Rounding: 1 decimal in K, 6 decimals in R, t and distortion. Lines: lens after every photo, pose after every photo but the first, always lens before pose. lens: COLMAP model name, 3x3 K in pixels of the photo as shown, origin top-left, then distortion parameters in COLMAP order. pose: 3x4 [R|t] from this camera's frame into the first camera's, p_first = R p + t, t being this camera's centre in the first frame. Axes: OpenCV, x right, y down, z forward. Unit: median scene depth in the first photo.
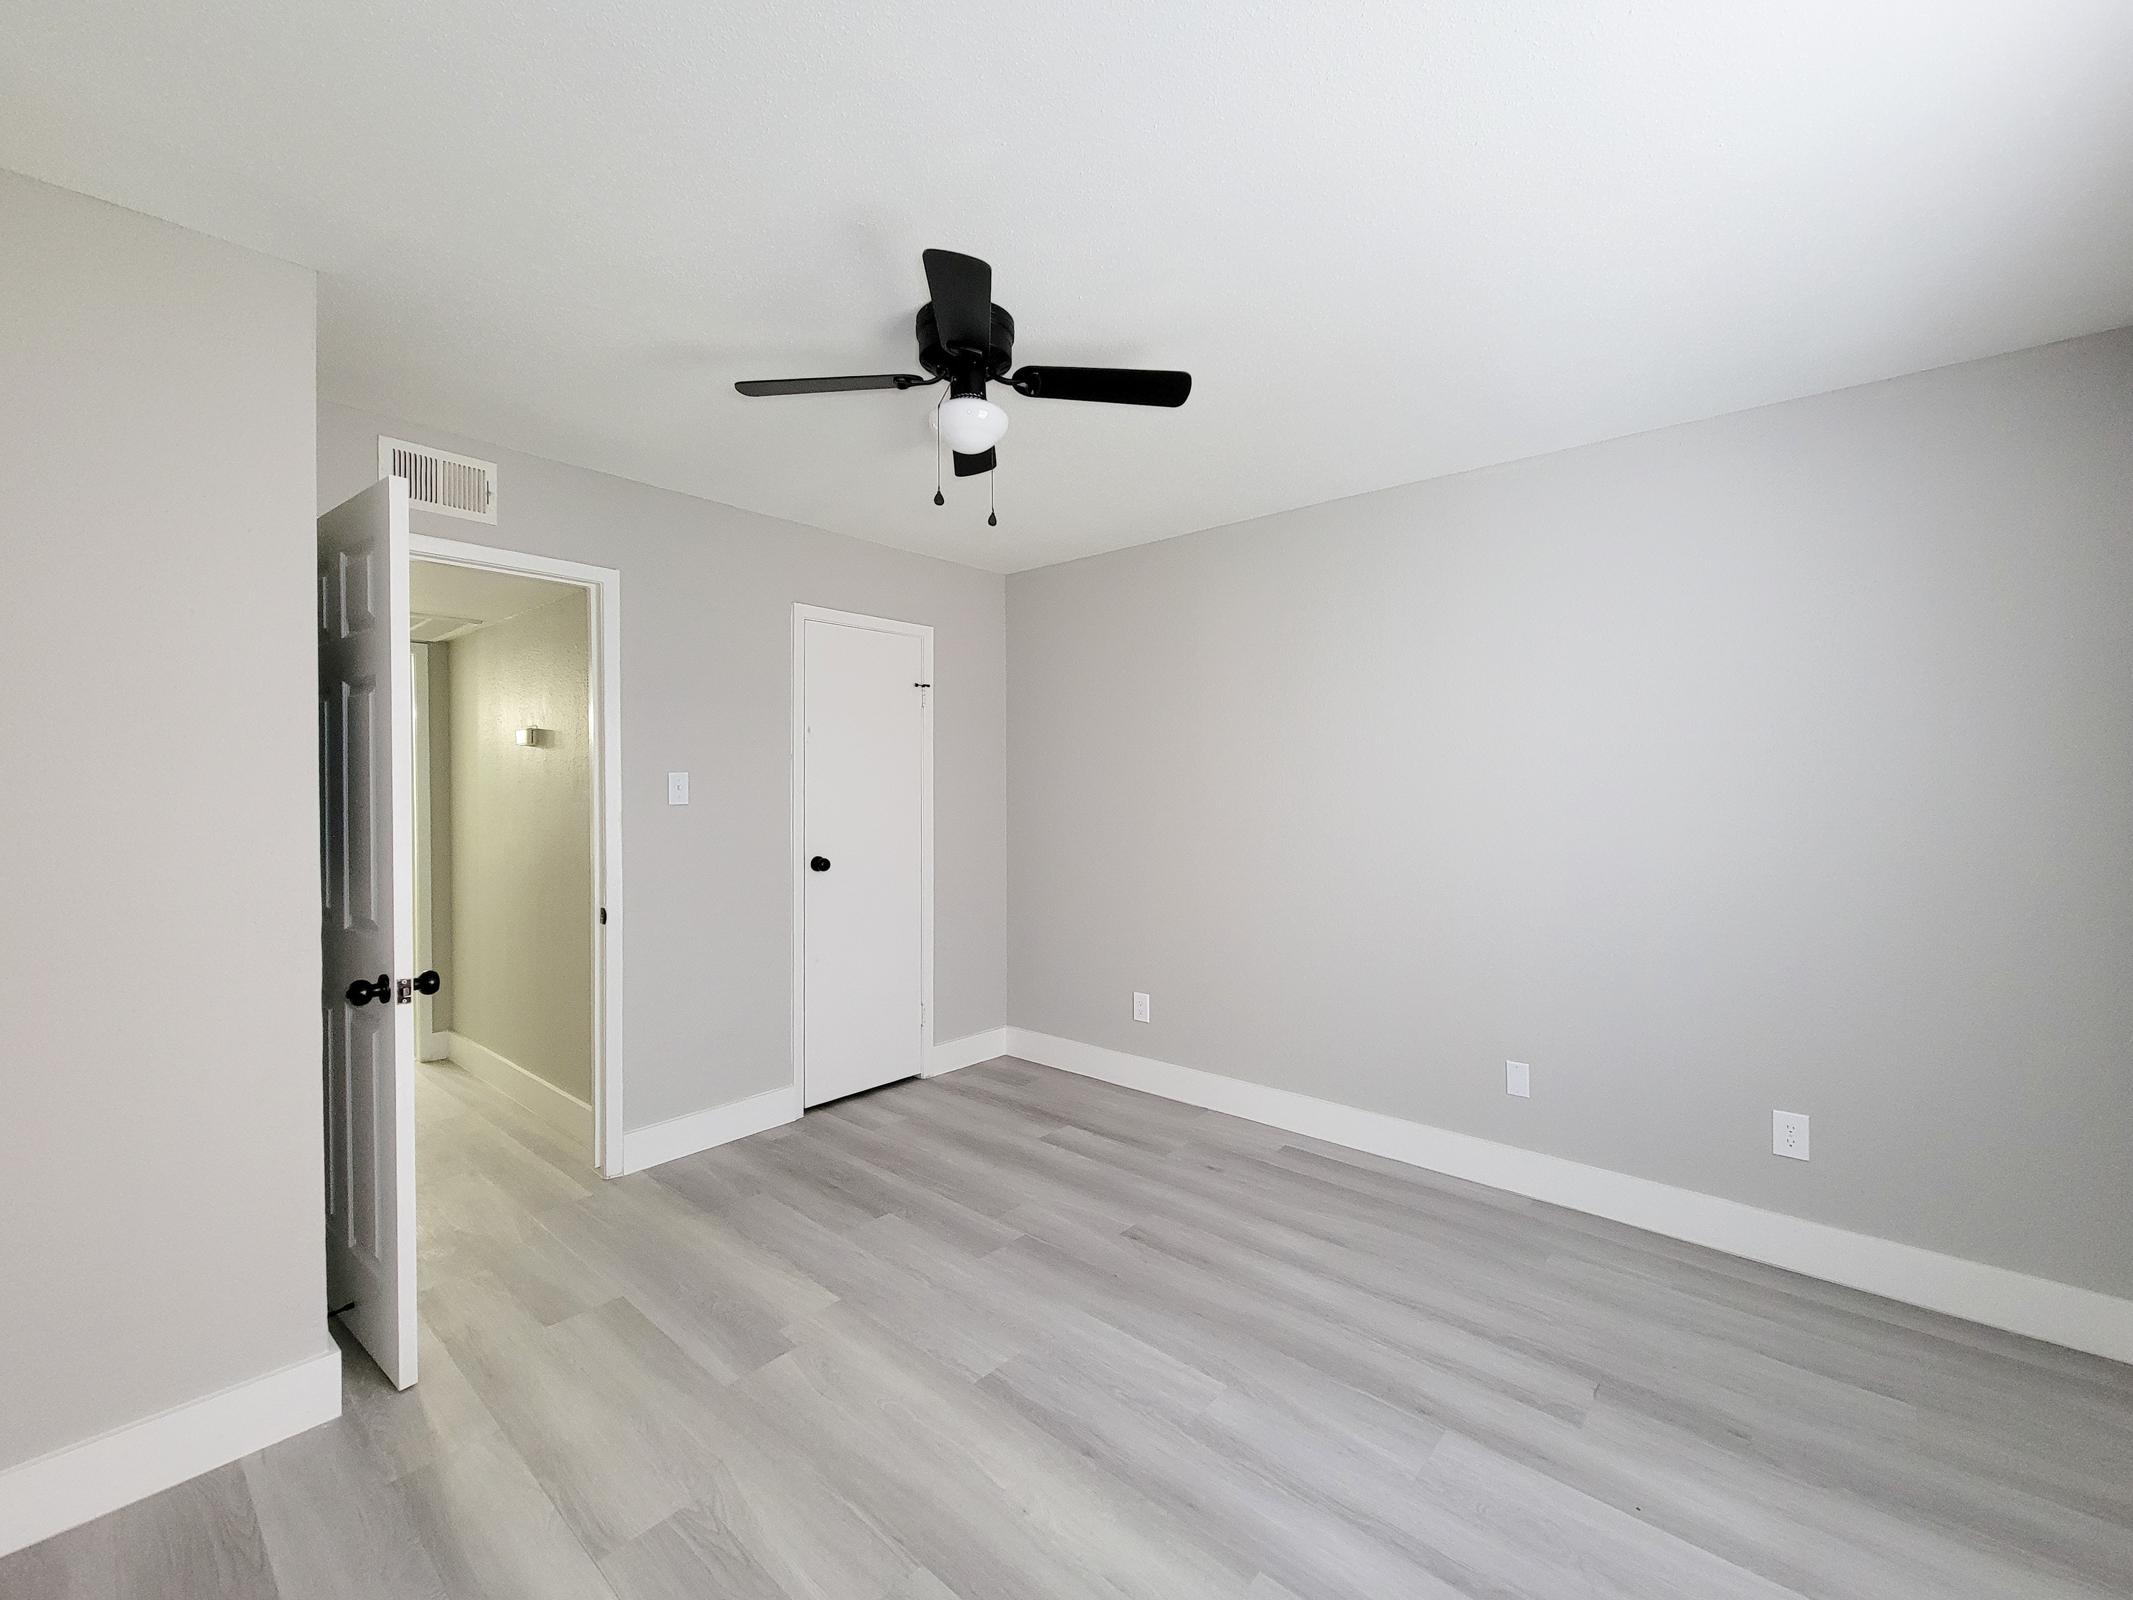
lens RADIAL K [[878.9, 0, 1064.6], [0, 878.9, 791.8], [0, 0, 1]] dist [-0.001959, -0.000359]
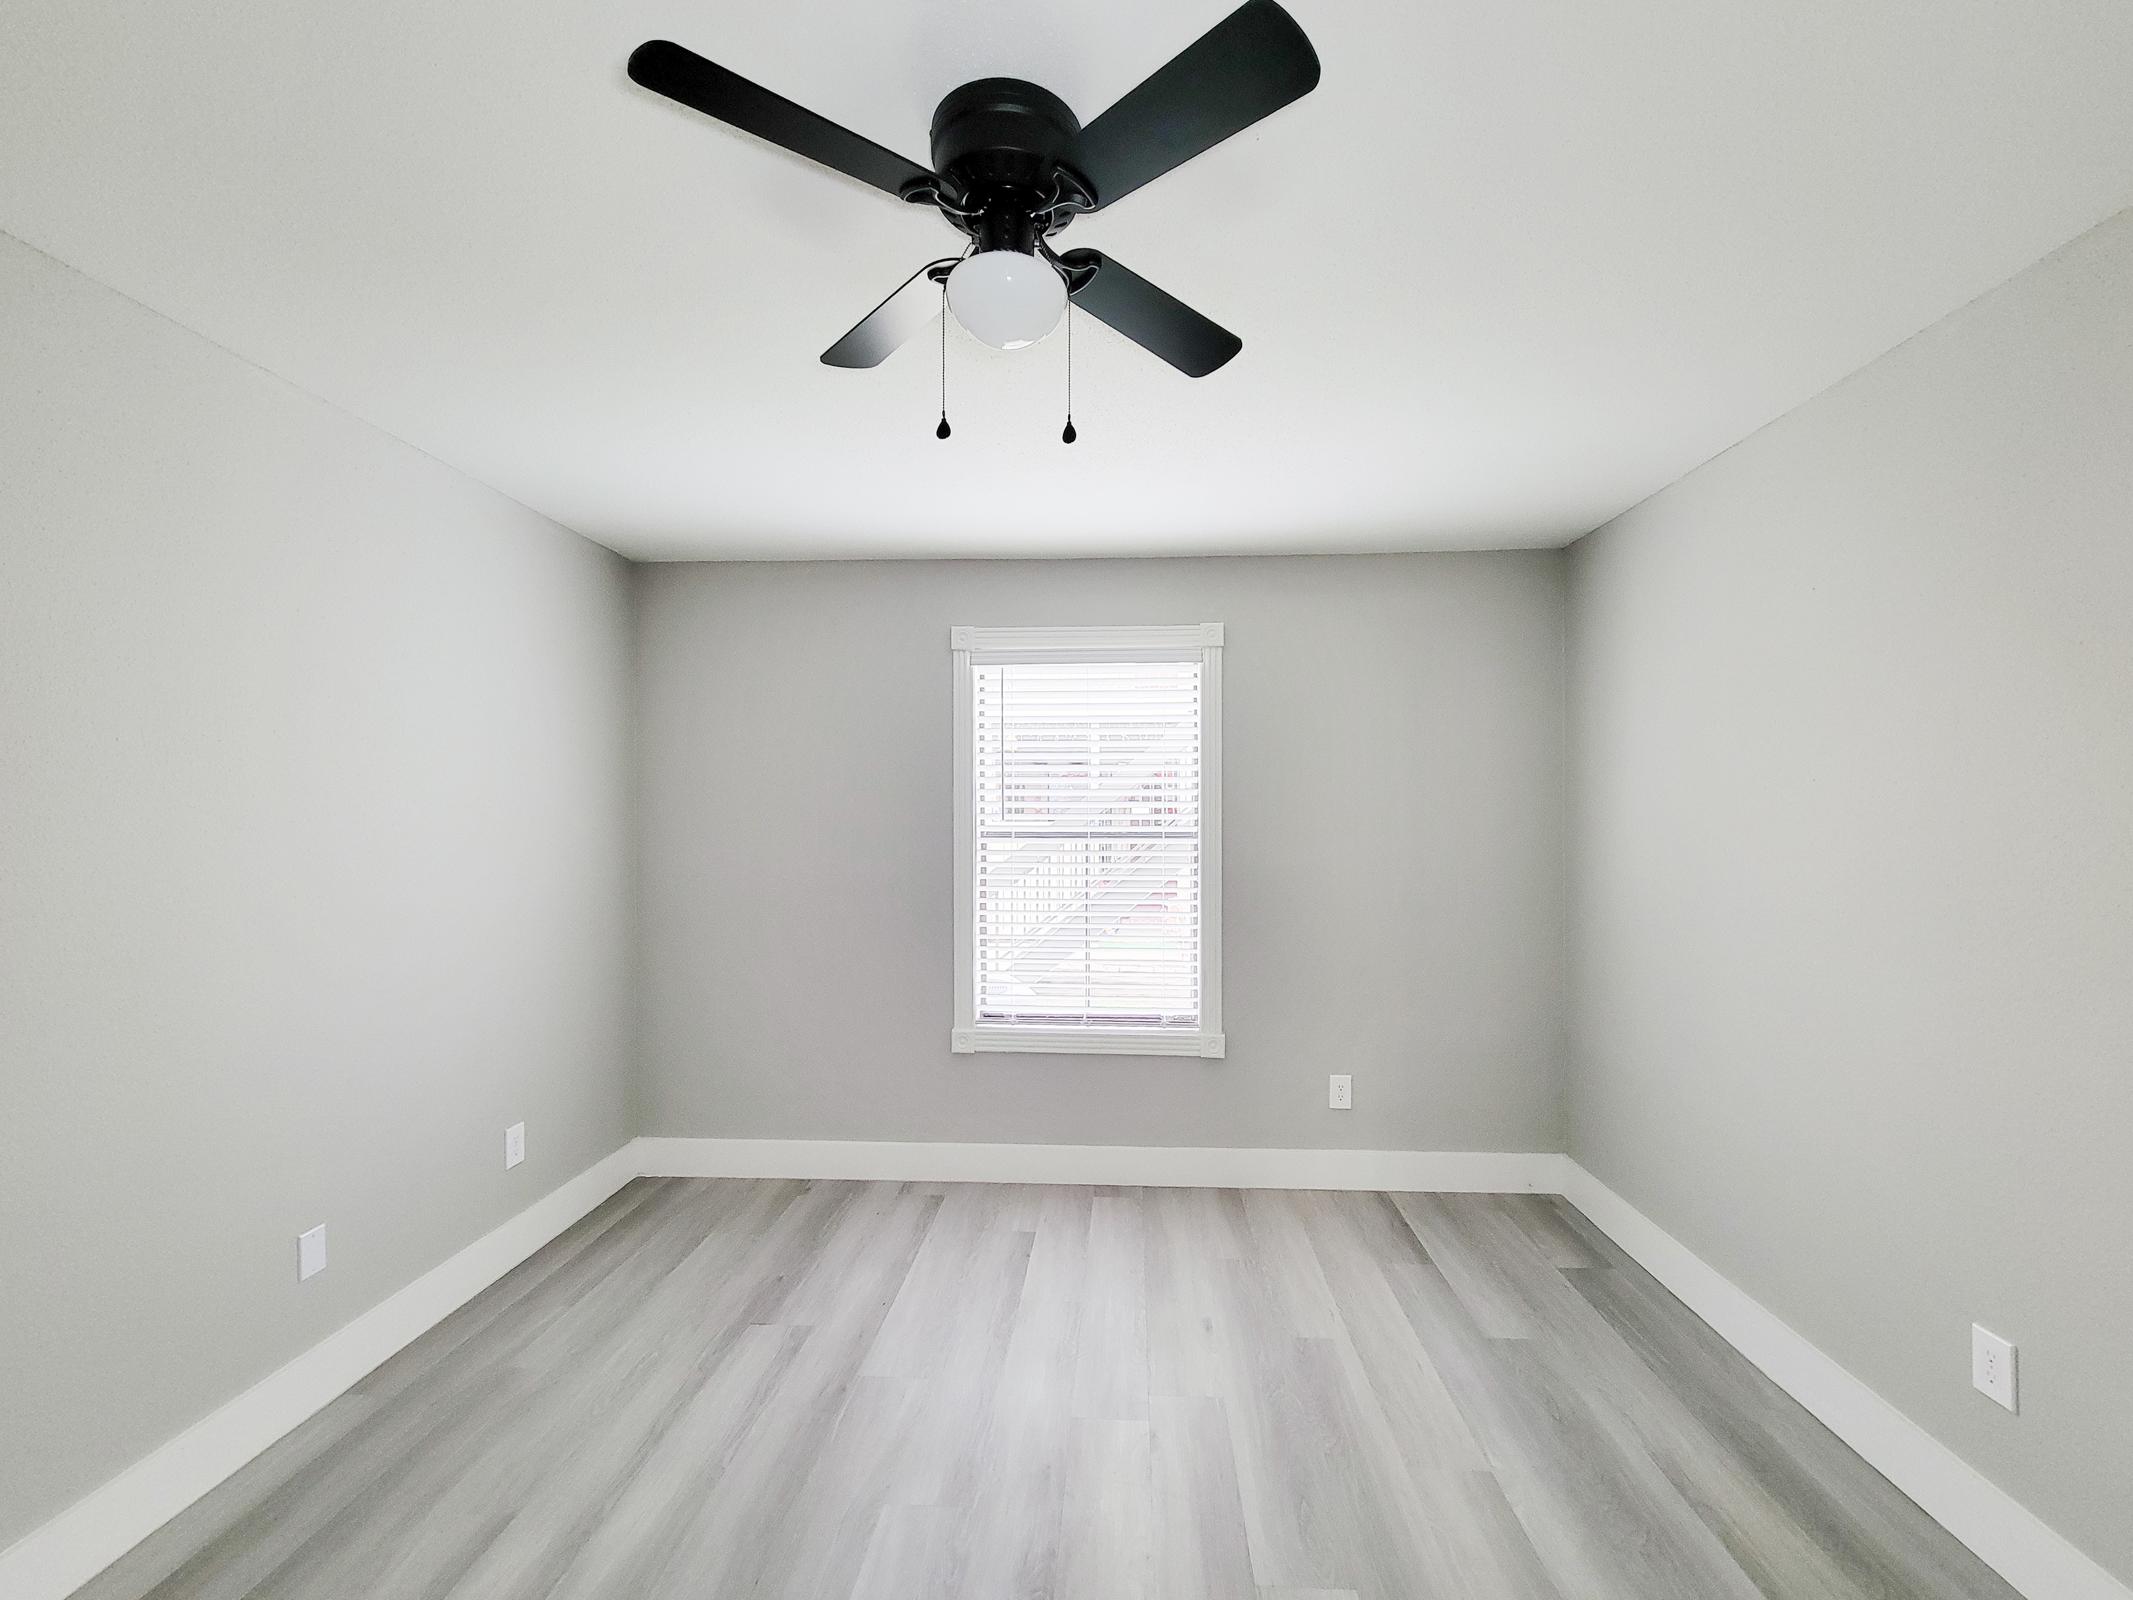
lens RADIAL K [[878.9, 0, 1064.6], [0, 878.9, 791.8], [0, 0, 1]] dist [-0.001959, -0.000359]
pose [[-0.606411, 0.027543, 0.794674, -0.685867], [0.007524, 0.999554, -0.028902, -0.051724], [-0.795116, -0.011547, -0.606347, 1.405612]]
